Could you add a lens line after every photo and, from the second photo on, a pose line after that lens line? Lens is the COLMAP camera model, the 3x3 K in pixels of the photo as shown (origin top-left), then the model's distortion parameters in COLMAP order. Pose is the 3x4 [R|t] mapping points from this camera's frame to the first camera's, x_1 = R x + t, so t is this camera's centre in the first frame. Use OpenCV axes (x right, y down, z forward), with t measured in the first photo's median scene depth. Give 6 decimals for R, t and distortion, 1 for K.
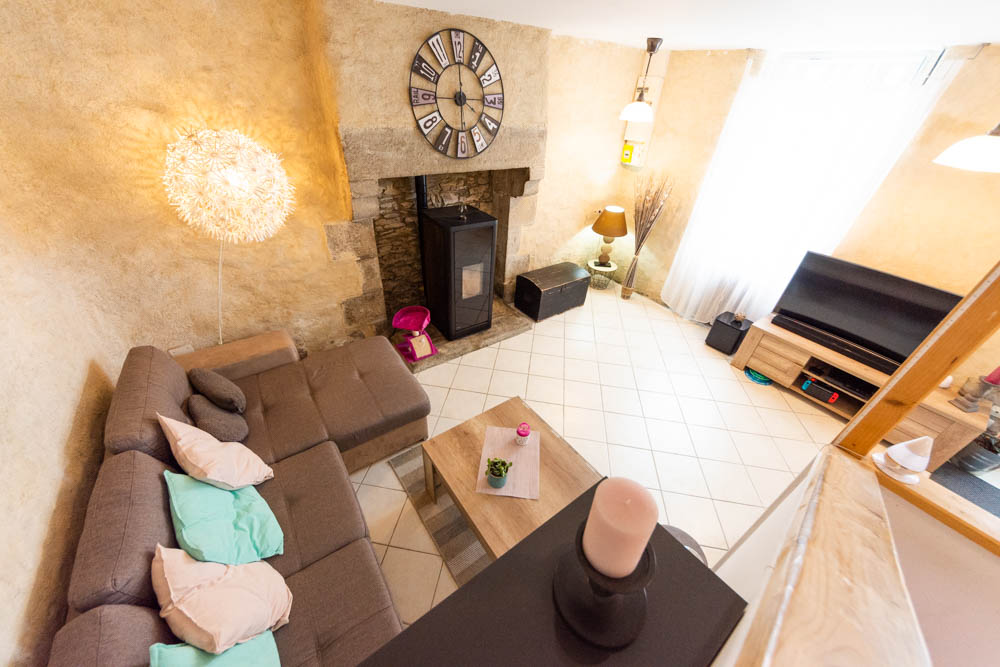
lens RADIAL K [[357.4, 0, 497.5], [0, 357.4, 338.1], [0, 0, 1]] dist [0.001048, -0.000050]
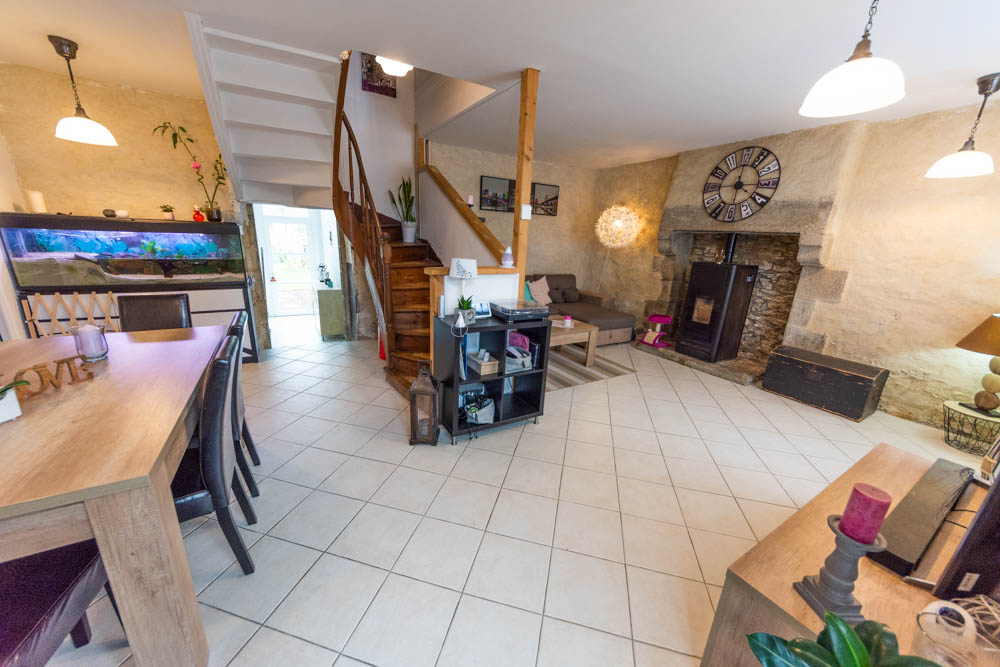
lens RADIAL K [[357.4, 0, 498.6], [0, 357.4, 333.7], [0, 0, 1]] dist [0.001048, -0.000050]
pose [[-0.078330, 0.213779, -0.973737, 1.536392], [-0.619977, 0.754444, 0.215507, 0.102870], [0.780700, 0.620575, 0.073442, 0.473286]]
